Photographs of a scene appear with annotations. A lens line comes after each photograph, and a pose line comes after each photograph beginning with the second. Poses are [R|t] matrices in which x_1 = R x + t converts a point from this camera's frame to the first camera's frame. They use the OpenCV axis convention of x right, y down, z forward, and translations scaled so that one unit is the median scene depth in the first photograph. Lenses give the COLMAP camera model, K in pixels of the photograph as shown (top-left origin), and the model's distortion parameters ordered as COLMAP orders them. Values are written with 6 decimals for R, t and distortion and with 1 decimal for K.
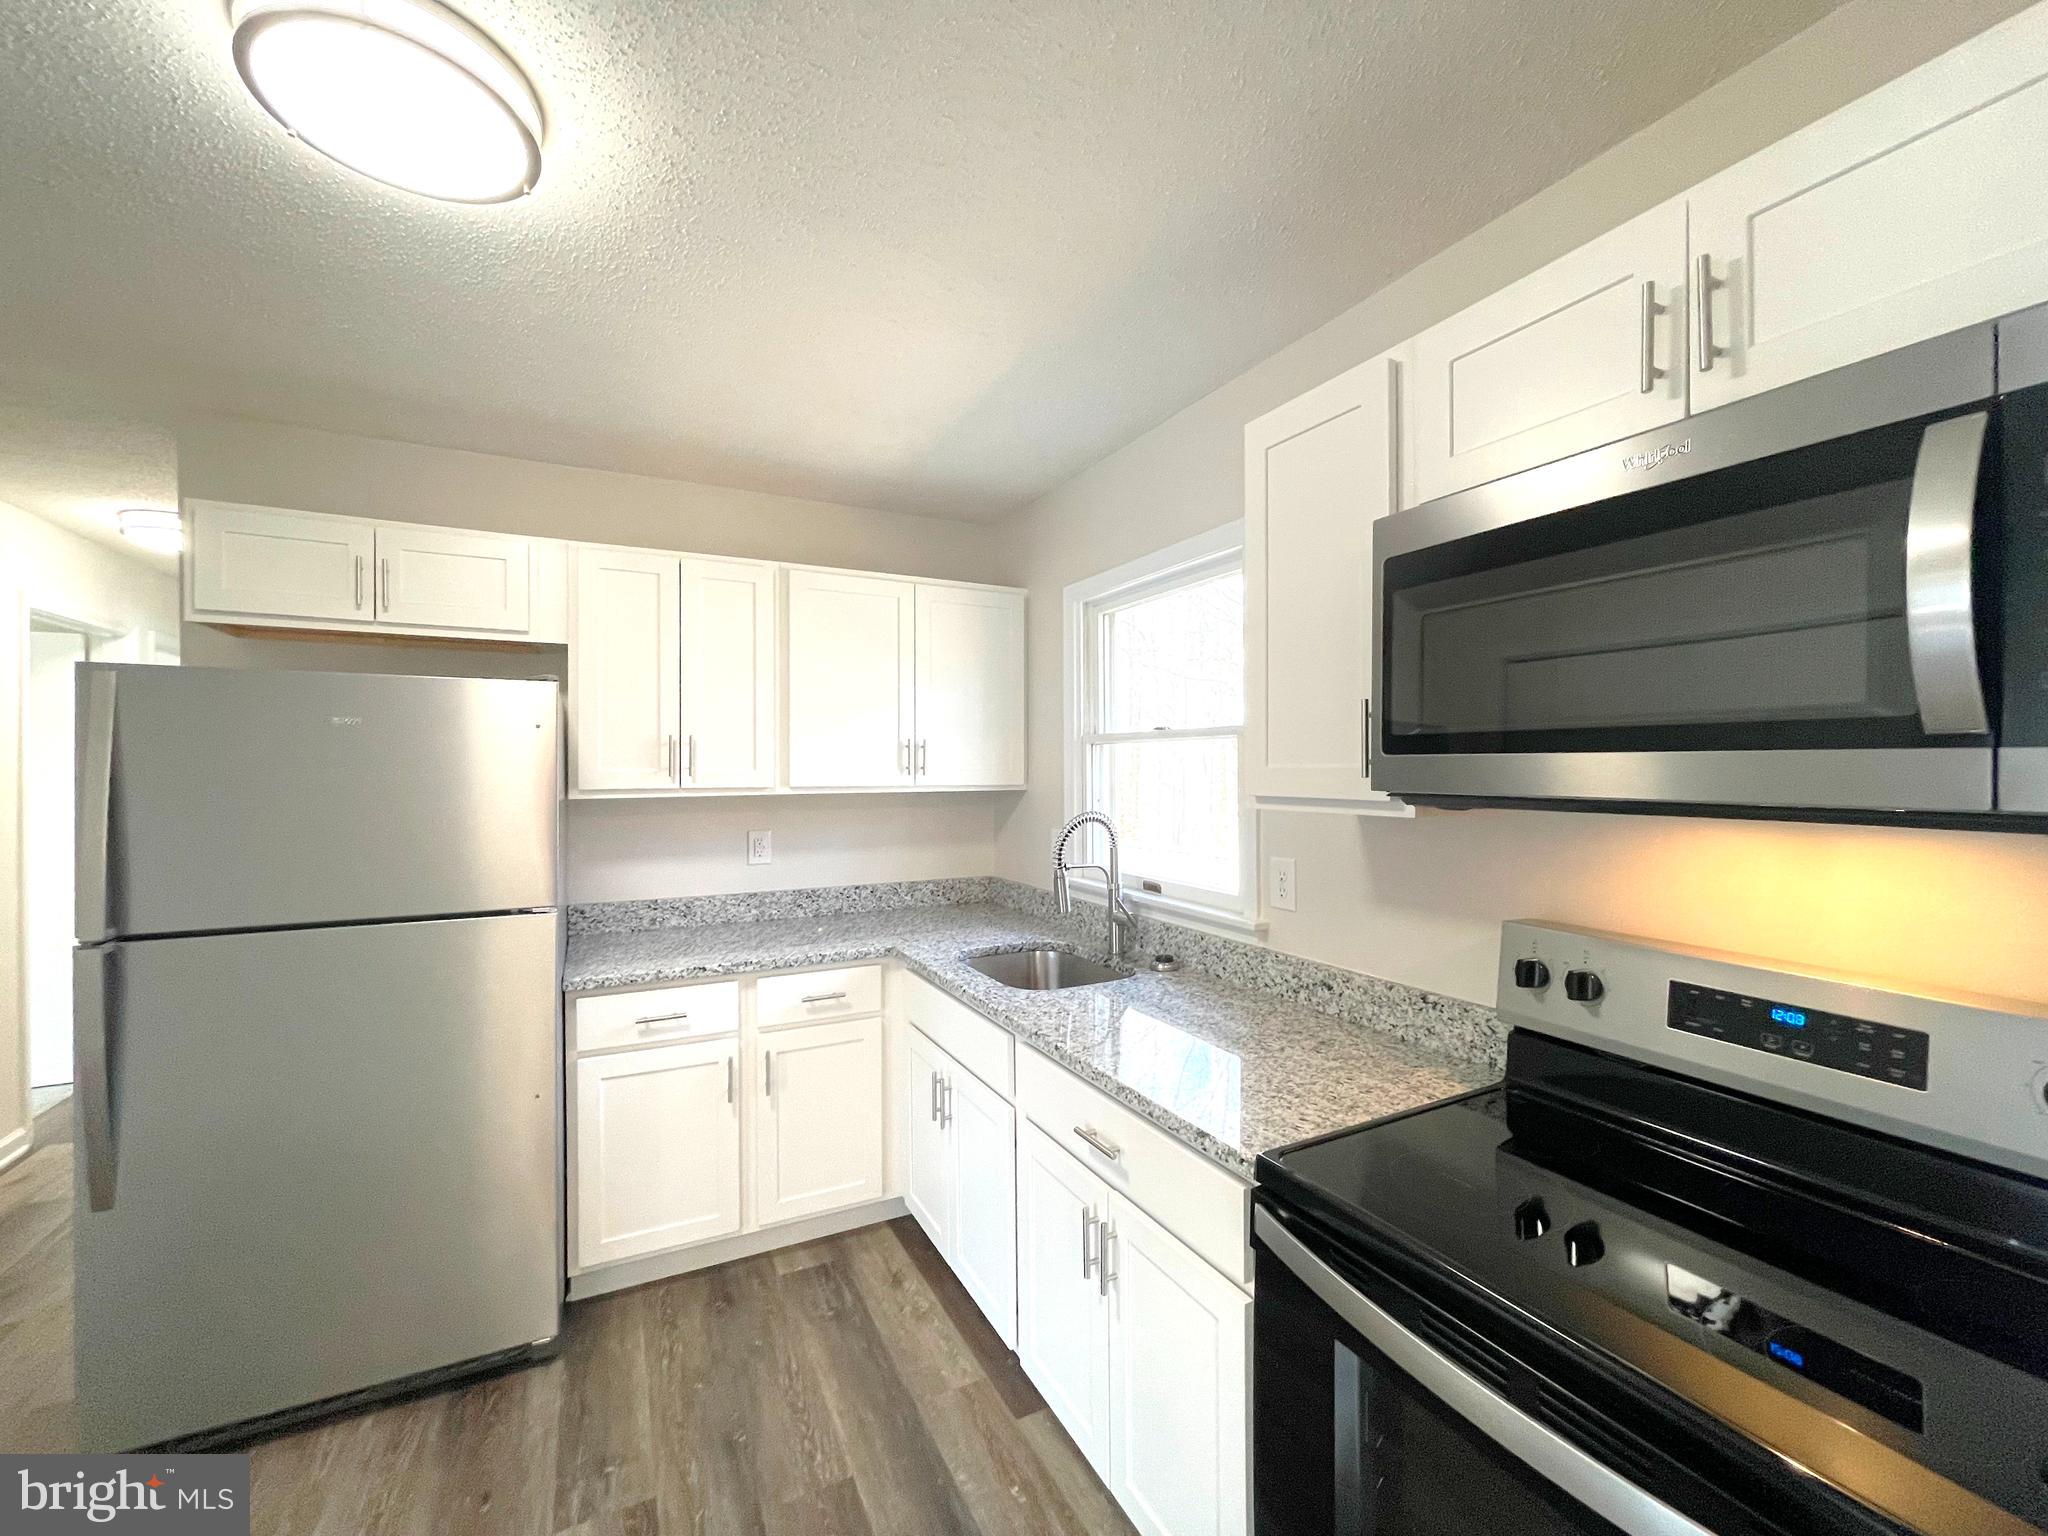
lens RADIAL K [[825.6, 0, 1019.2], [0, 825.6, 774.4], [0, 0, 1]] dist [0.001916, 0.000456]
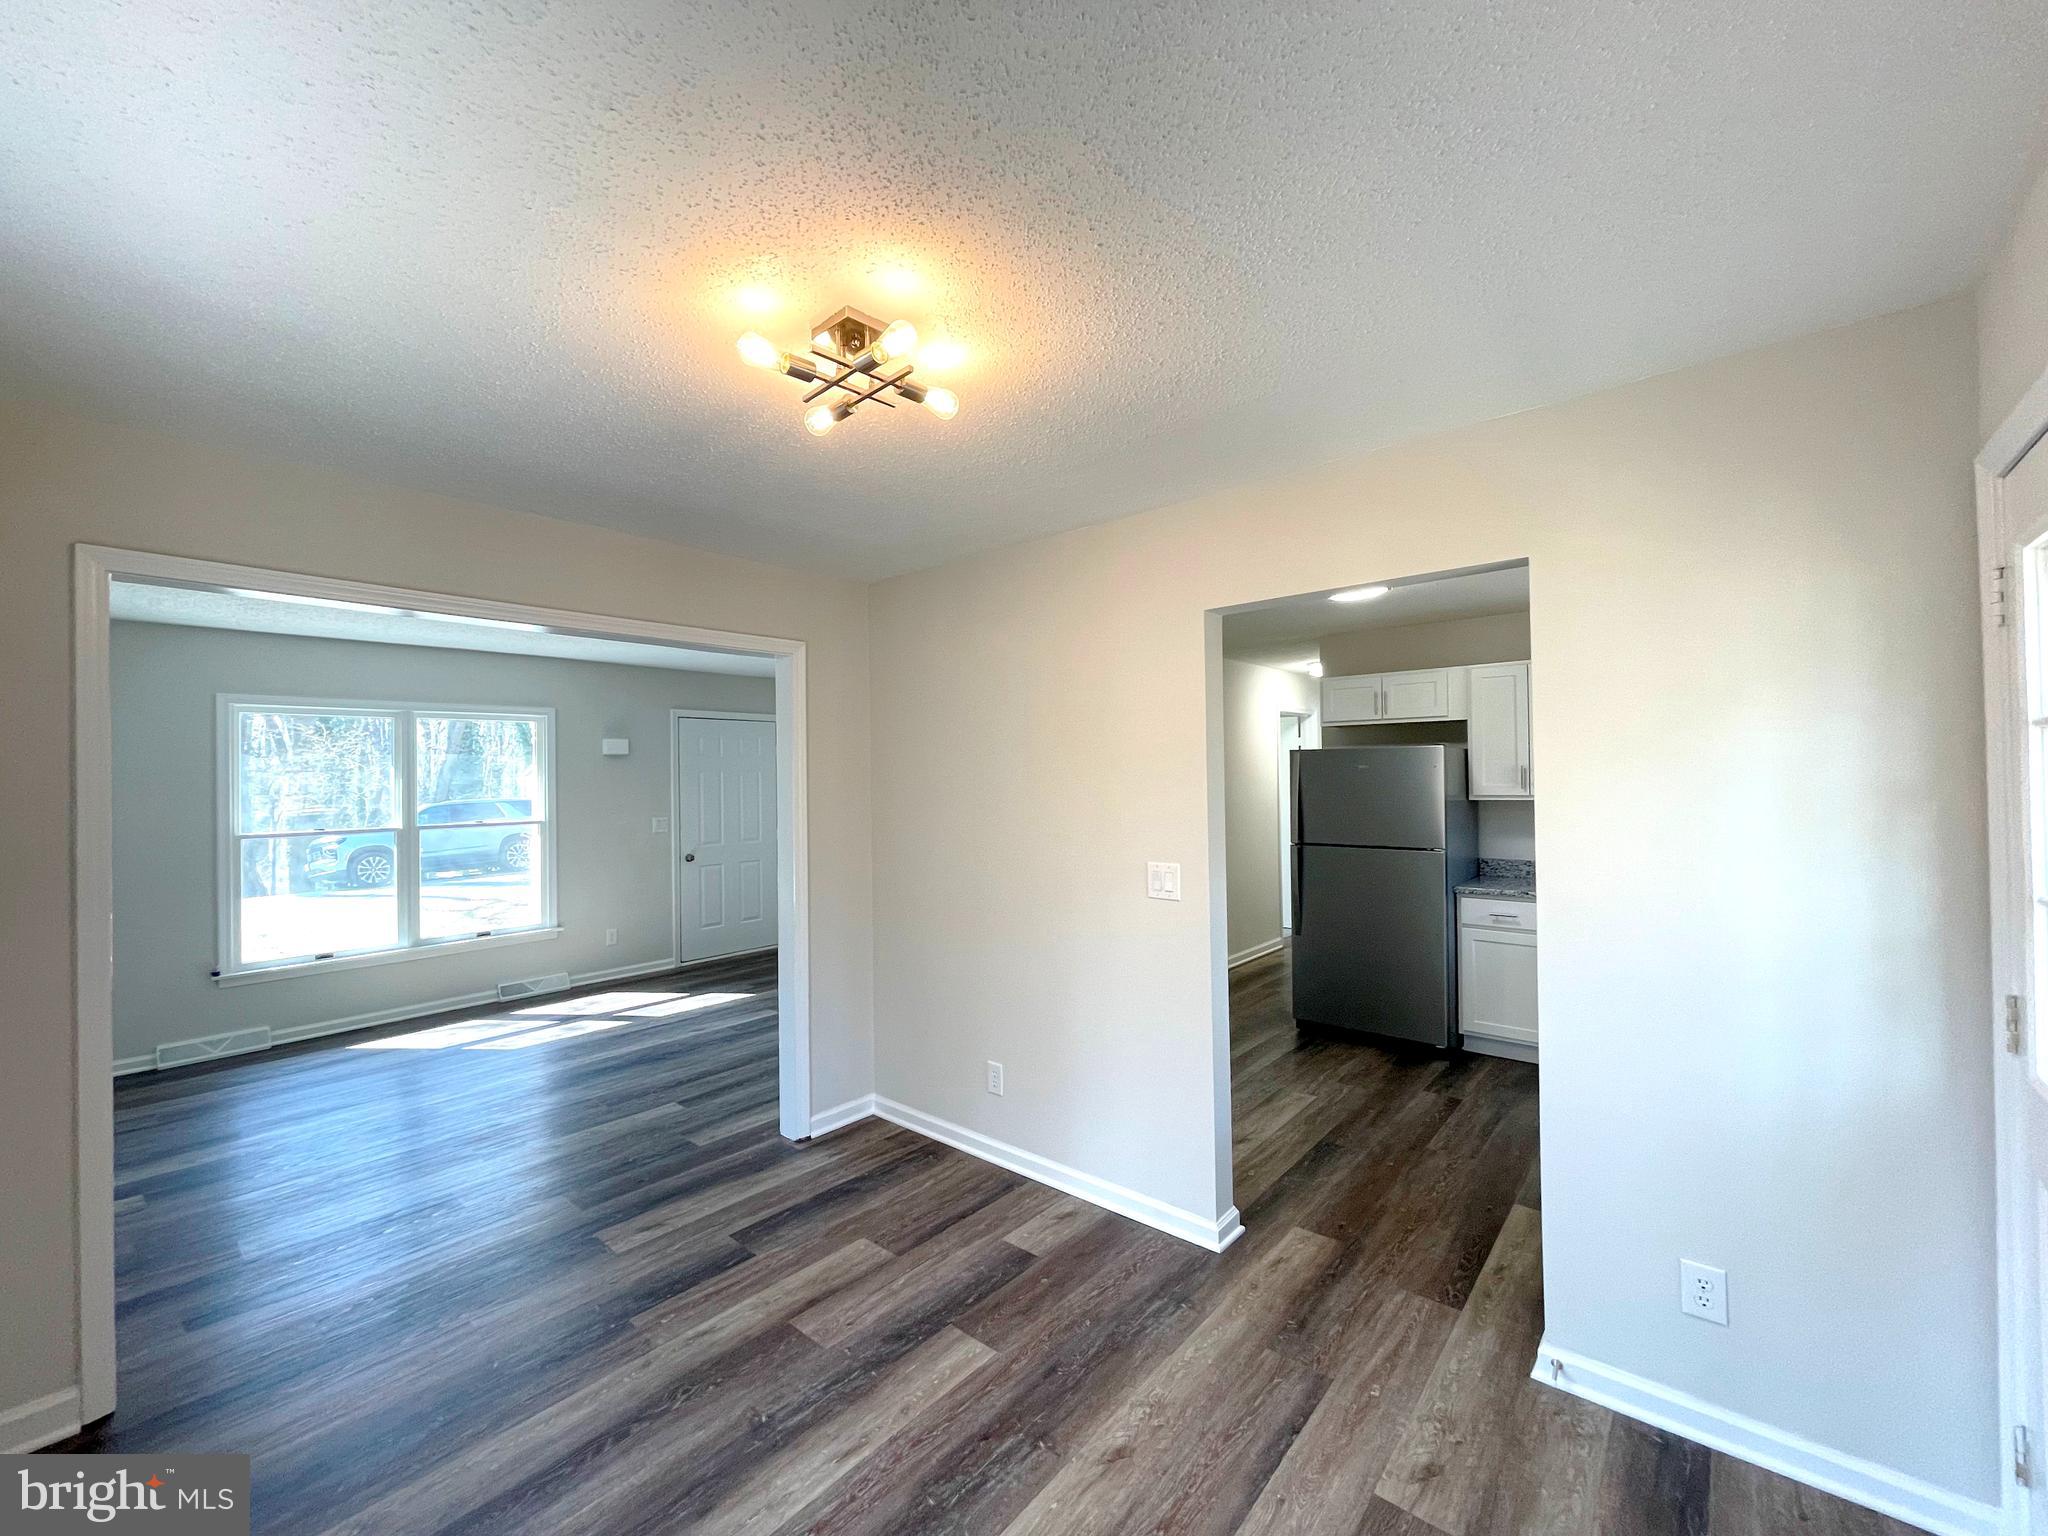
lens RADIAL K [[825.6, 0, 1019.2], [0, 825.6, 774.4], [0, 0, 1]] dist [0.001916, 0.000456]
pose [[0.375915, -0.006350, -0.926632, 0.975703], [0.009236, 0.999953, -0.003105, -0.038147], [0.926608, -0.007392, 0.375956, -0.801292]]
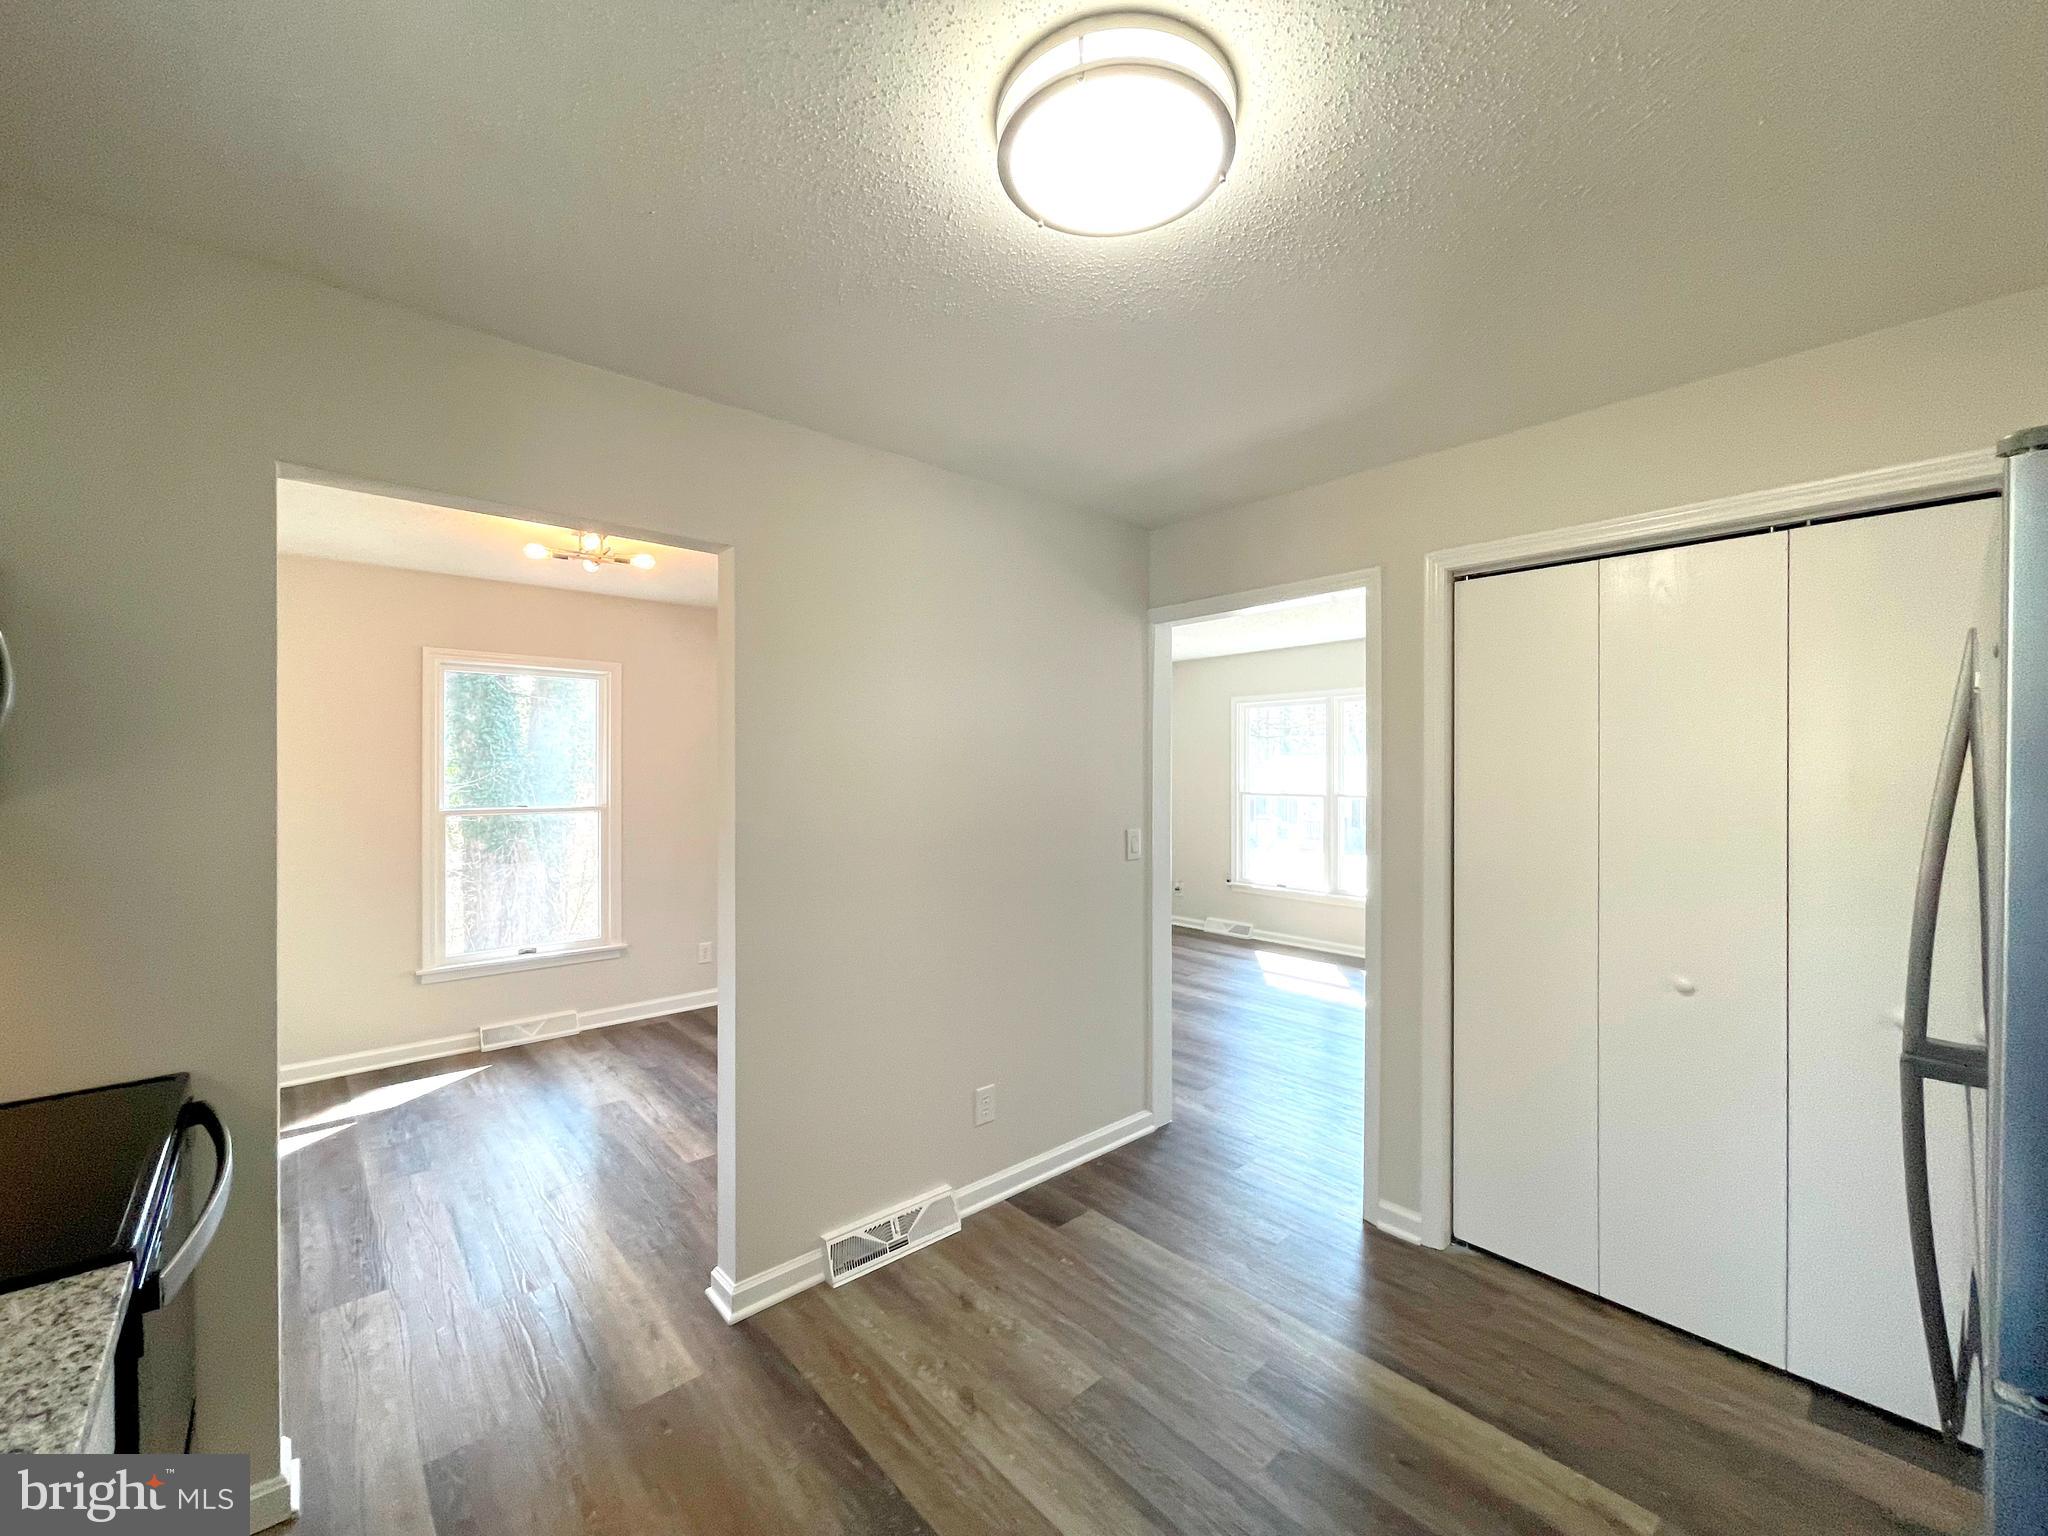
lens RADIAL K [[819.3, 0, 1016.3], [0, 819.3, 767.6], [0, 0, 1]] dist [-0.011135, 0.000251]
pose [[-0.967715, -0.000533, -0.252047, -0.198163], [-0.001297, 0.999995, 0.002868, -0.004962], [0.252044, 0.003102, -0.967711, 1.073668]]
